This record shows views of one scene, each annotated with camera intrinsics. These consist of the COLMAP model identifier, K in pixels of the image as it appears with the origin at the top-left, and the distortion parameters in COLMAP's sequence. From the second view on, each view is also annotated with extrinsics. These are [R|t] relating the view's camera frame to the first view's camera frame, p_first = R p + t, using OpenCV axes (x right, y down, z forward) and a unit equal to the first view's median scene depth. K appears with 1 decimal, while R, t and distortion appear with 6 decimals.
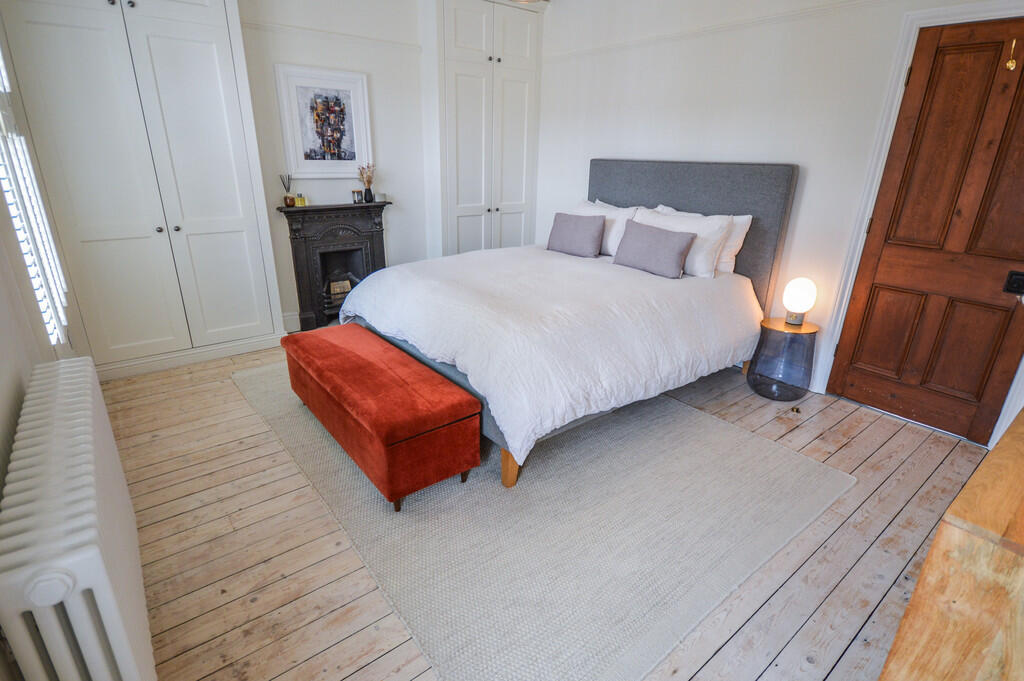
lens RADIAL K [[514.8, 0, 504.7], [0, 514.8, 339.9], [0, 0, 1]] dist [0.006581, 0.000919]
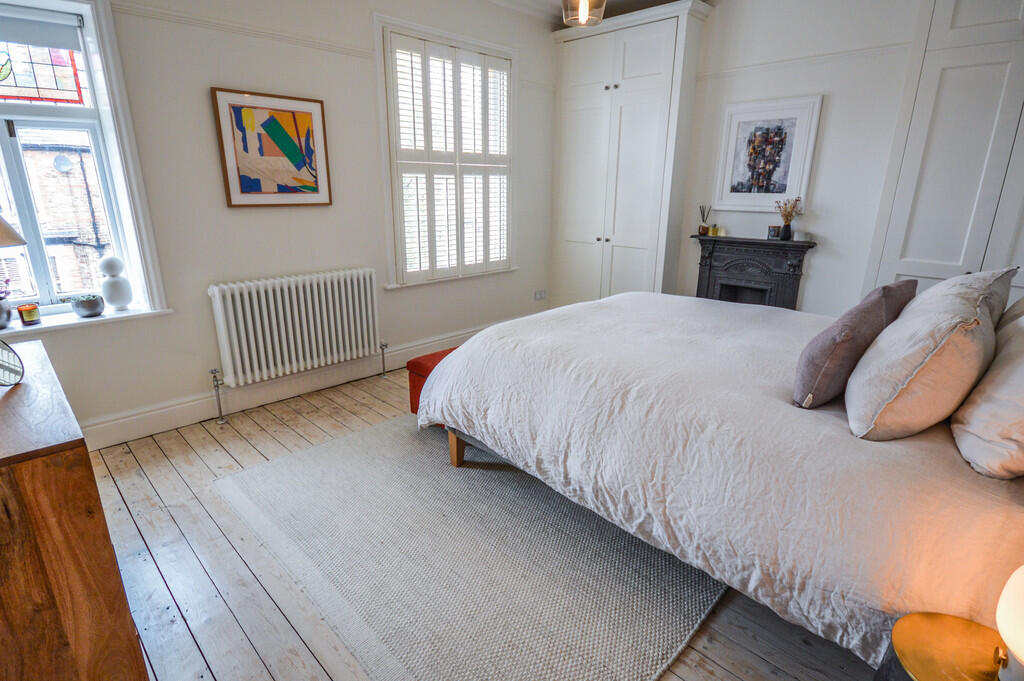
lens RADIAL K [[514.8, 0, 504.7], [0, 514.8, 339.7], [0, 0, 1]] dist [0.006581, 0.000919]
pose [[0.132298, 0.275545, -0.952141, 0.605750], [-0.340588, 0.914734, 0.217396, -0.150917], [0.930858, 0.295527, 0.214864, 0.447098]]
